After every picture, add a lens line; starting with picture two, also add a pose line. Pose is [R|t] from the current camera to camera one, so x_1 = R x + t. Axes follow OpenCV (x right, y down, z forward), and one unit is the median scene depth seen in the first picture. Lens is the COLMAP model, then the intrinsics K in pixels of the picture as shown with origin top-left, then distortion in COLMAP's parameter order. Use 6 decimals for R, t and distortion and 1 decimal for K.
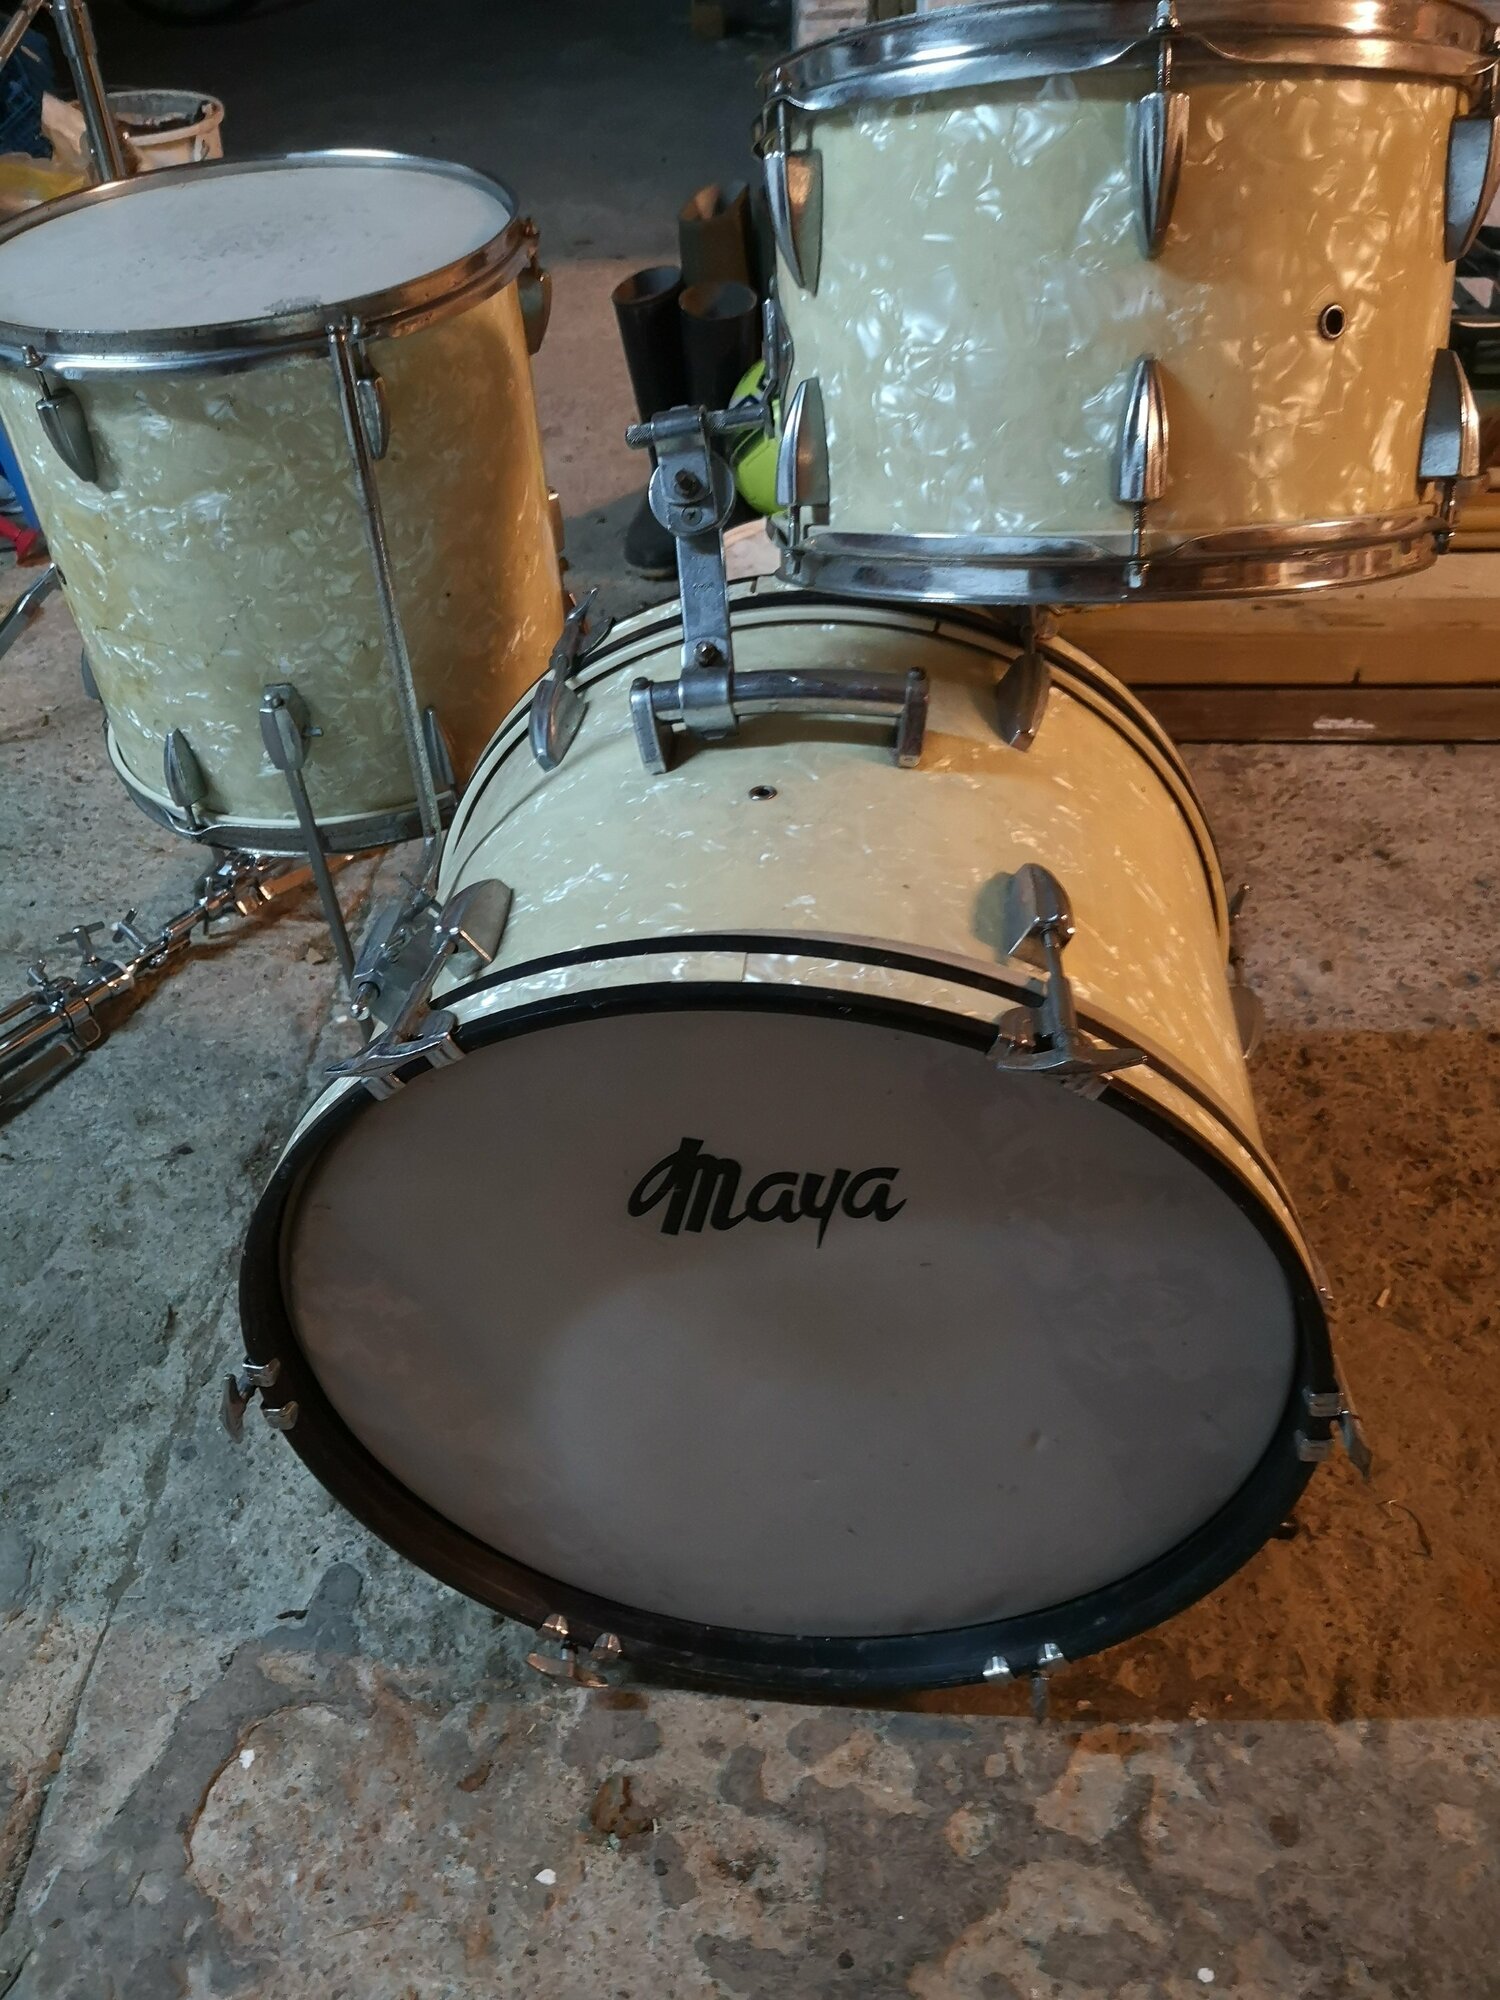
lens RADIAL K [[1601.3, 0, 753.3], [0, 1601.3, 994.9], [0, 0, 1]] dist [-0.011879, -0.003717]
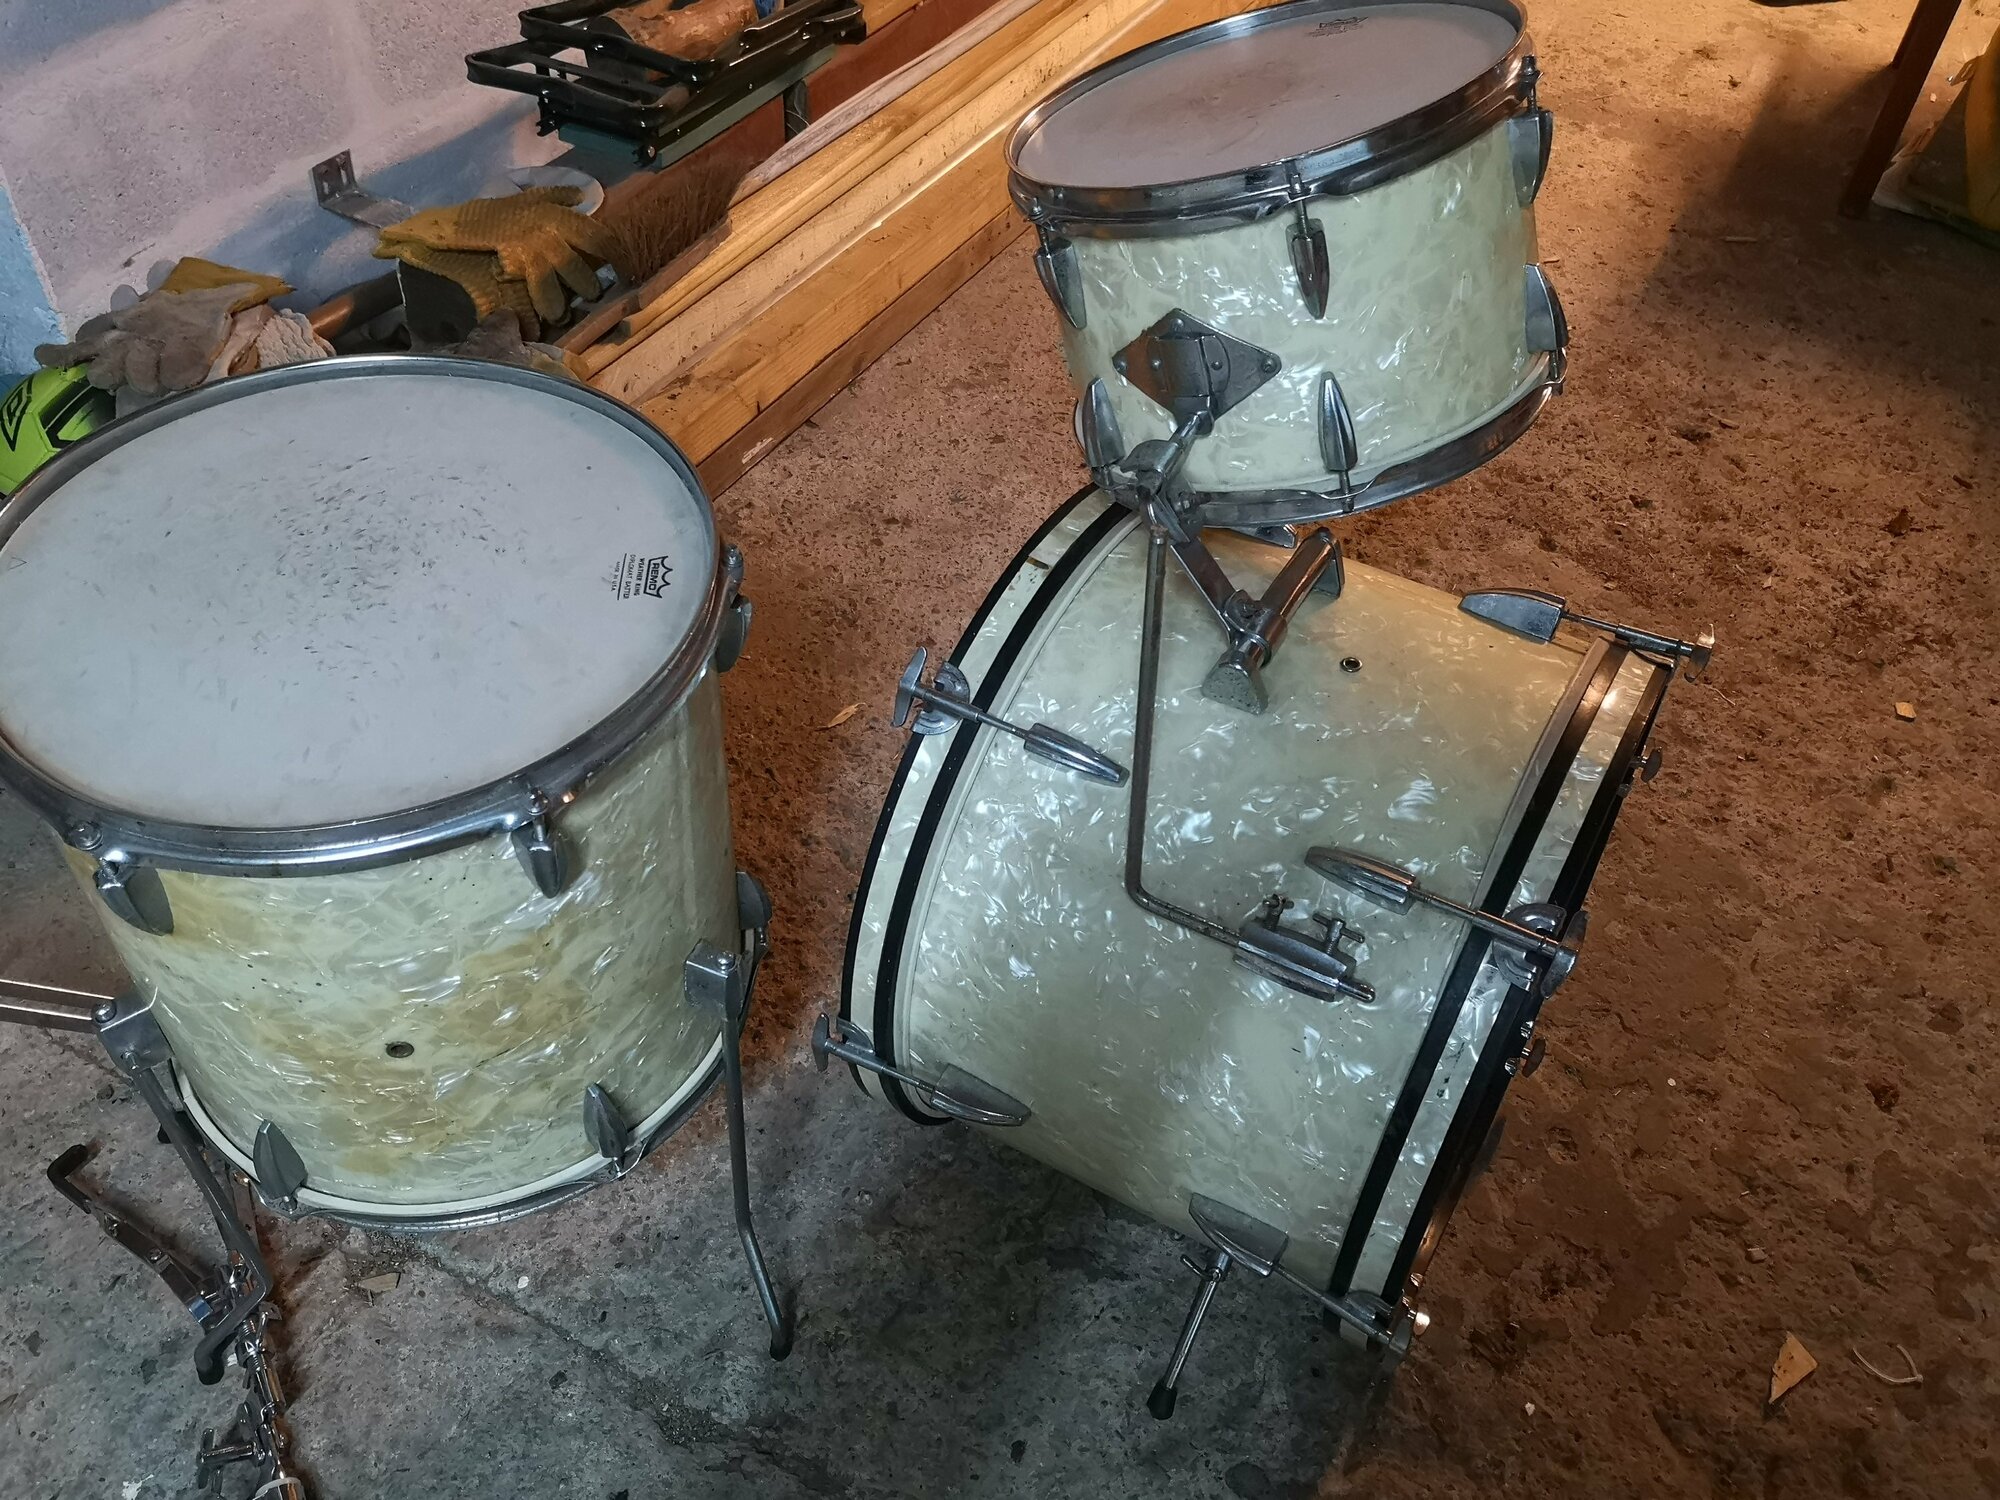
lens RADIAL K [[1601.3, 0, 1002.8], [0, 1601.3, 755.4], [0, 0, 1]] dist [-0.011879, -0.003717]
pose [[0.423111, -0.598581, 0.680204, -0.543958], [0.532576, 0.771638, 0.347762, -0.351314], [-0.733035, 0.215118, 0.645278, 0.196900]]
